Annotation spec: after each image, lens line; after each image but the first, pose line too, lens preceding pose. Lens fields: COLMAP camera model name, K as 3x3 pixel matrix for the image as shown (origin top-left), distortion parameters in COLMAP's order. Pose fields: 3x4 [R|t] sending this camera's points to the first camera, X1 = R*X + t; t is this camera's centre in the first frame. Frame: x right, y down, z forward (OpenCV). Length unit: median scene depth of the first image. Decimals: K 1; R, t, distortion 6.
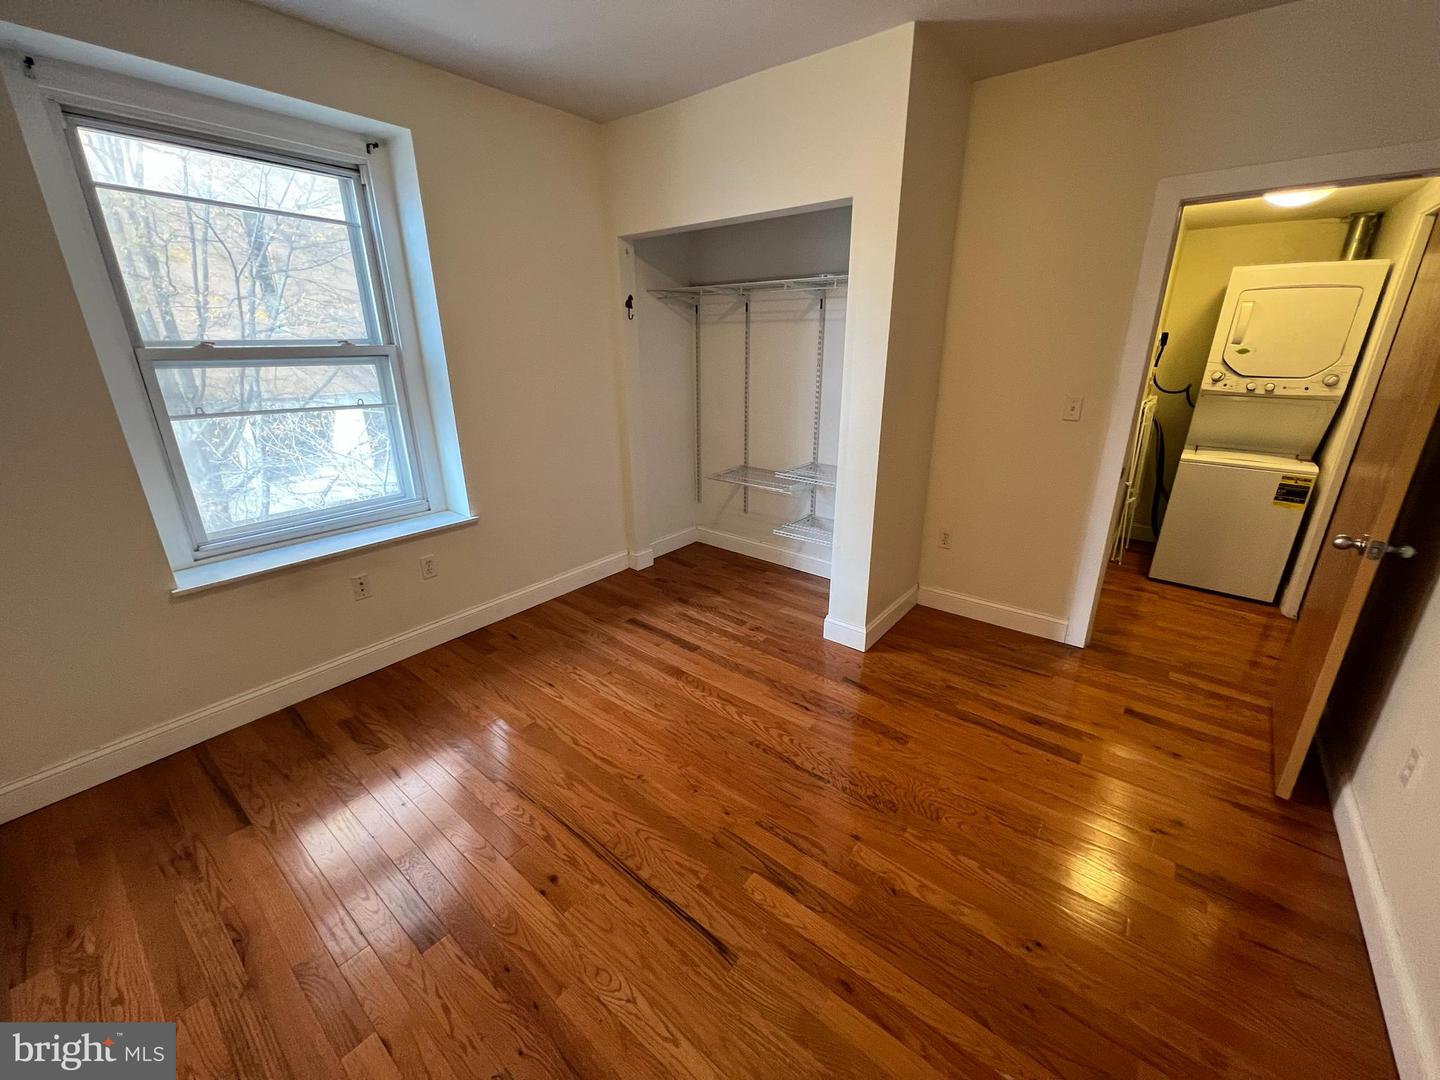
lens RADIAL K [[574.6, 0, 722.6], [0, 574.6, 538.4], [0, 0, 1]] dist [0.000092, 0.000360]
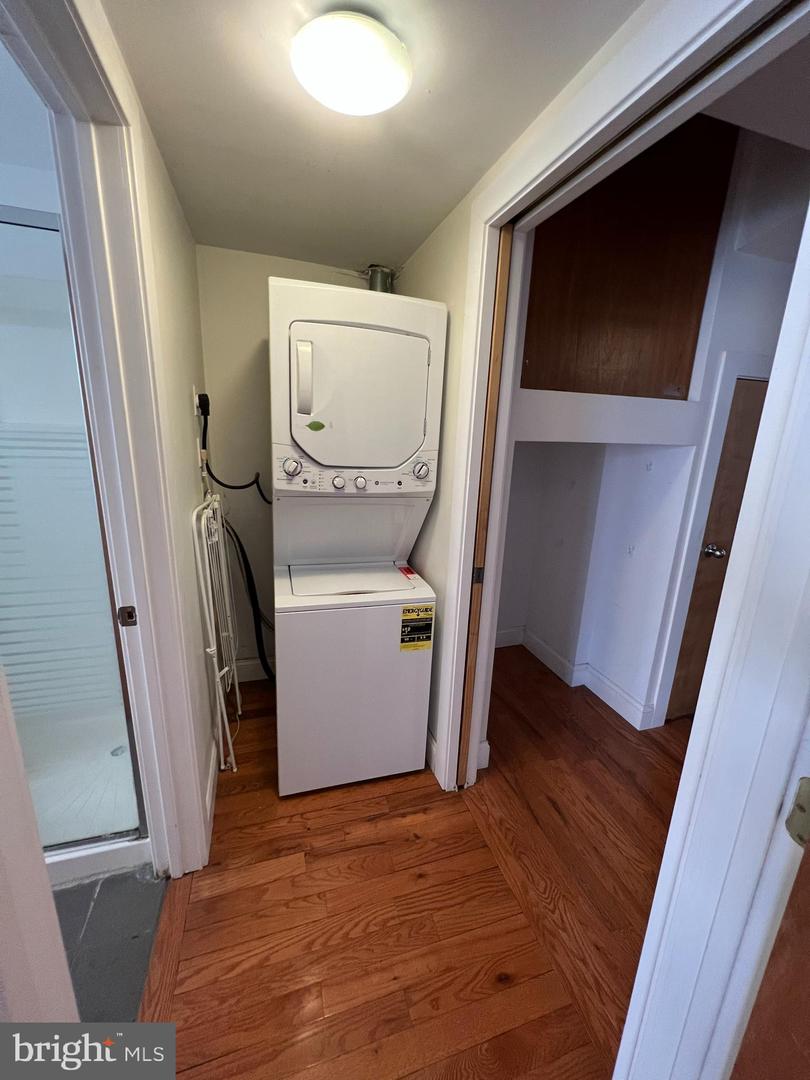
lens RADIAL K [[430.9, 0, 409.3], [0, 430.9, 538.9], [0, 0, 1]] dist [0.000092, 0.000360]
pose [[0.551337, -0.175138, 0.815692, 0.589526], [0.227850, 0.972157, 0.054726, -0.220188], [-0.802566, 0.155682, 0.575892, 0.701898]]
